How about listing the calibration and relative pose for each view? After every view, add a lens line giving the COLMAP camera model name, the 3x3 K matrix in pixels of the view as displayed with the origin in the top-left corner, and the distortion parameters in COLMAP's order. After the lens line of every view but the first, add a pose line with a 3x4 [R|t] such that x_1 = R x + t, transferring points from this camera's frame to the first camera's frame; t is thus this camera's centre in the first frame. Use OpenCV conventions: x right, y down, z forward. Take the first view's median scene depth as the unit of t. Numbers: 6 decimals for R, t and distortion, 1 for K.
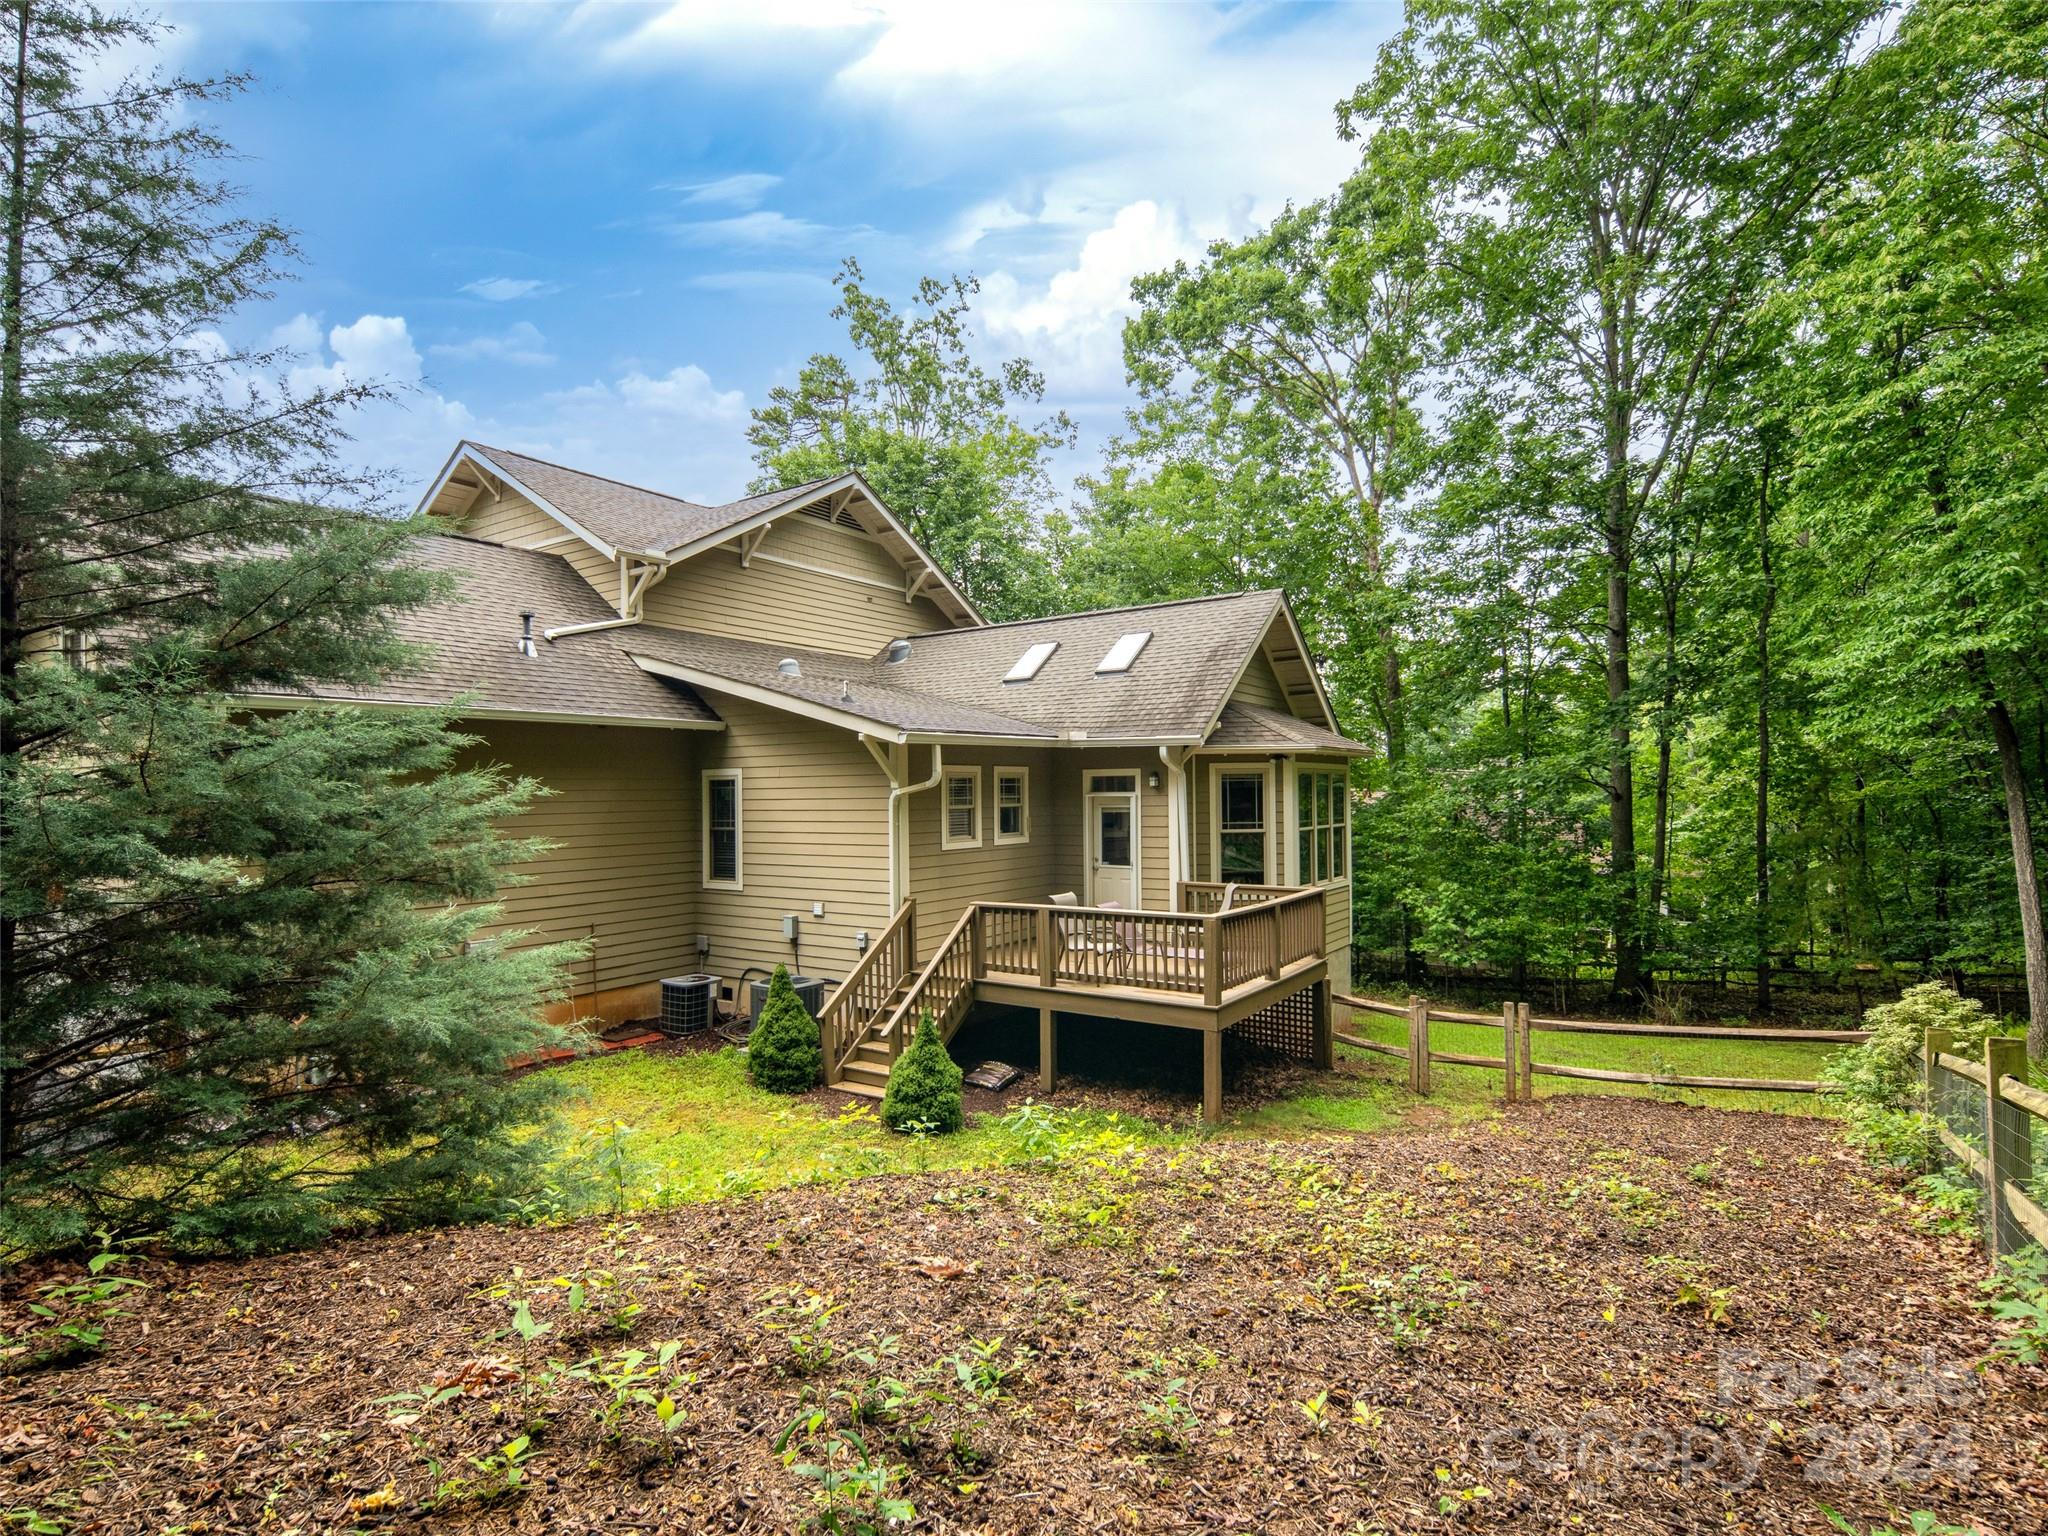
lens RADIAL K [[1070.1, 0, 1018.4], [0, 1070.1, 770.2], [0, 0, 1]] dist [0.007075, 0.000773]
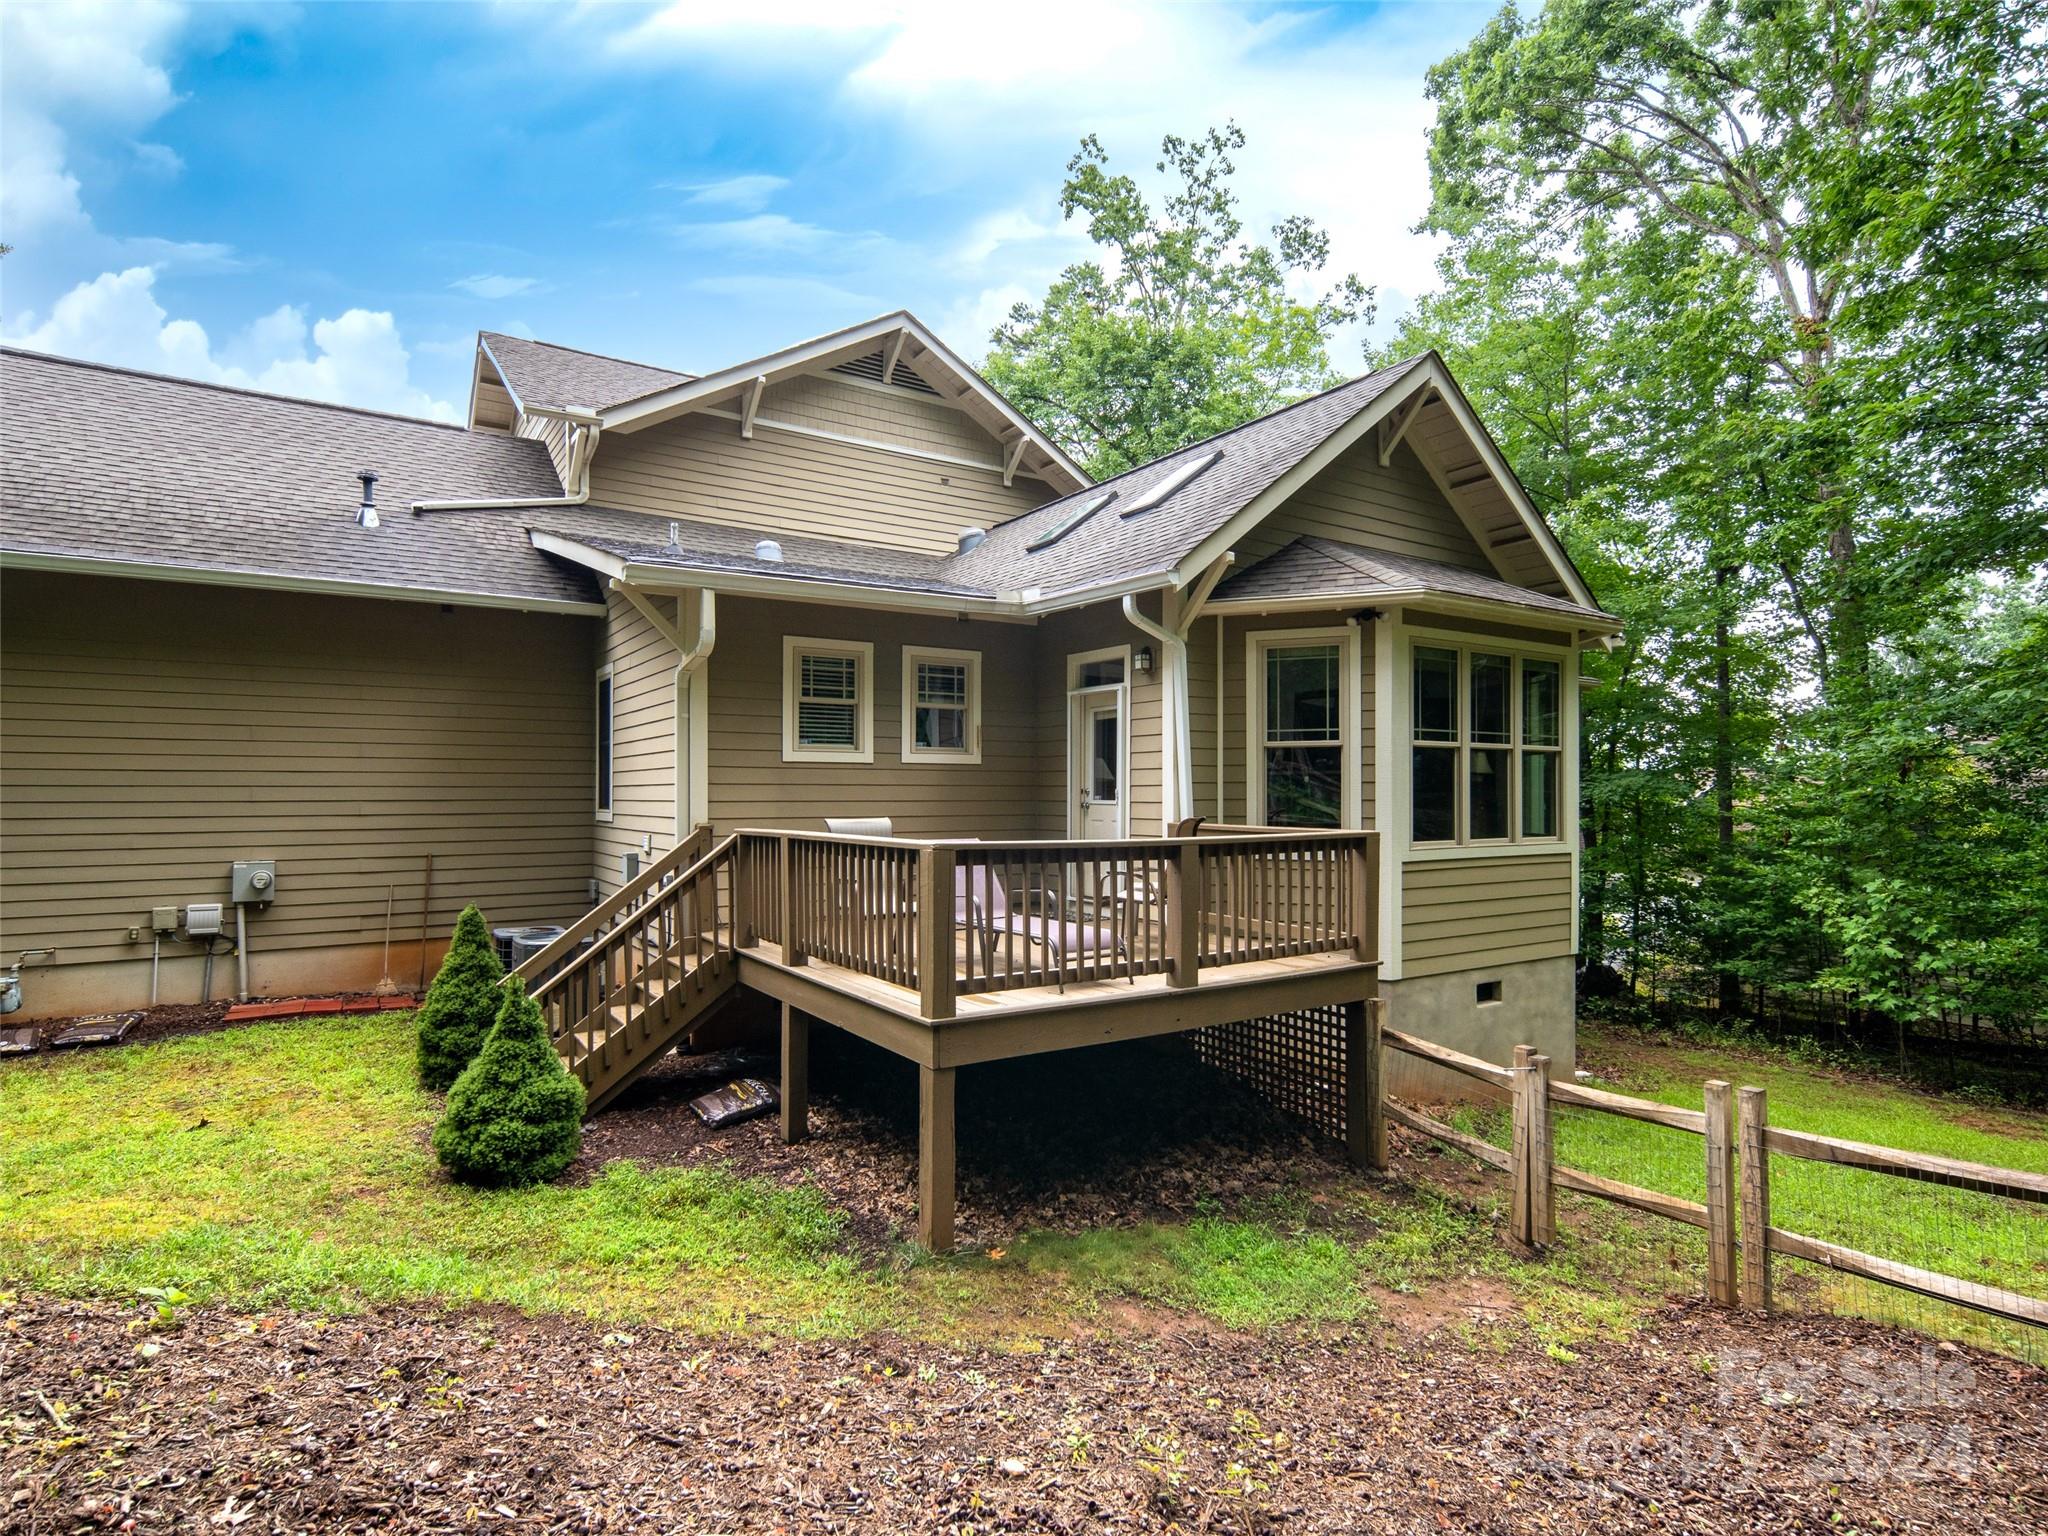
lens RADIAL K [[1070.1, 0, 1027.9], [0, 1070.1, 782.3], [0, 0, 1]] dist [0.007075, 0.000773]
pose [[0.918151, 0.006590, -0.396175, 0.303693], [-0.003649, 0.999960, 0.008176, 0.073553], [0.396213, -0.006061, 0.918138, 0.392643]]
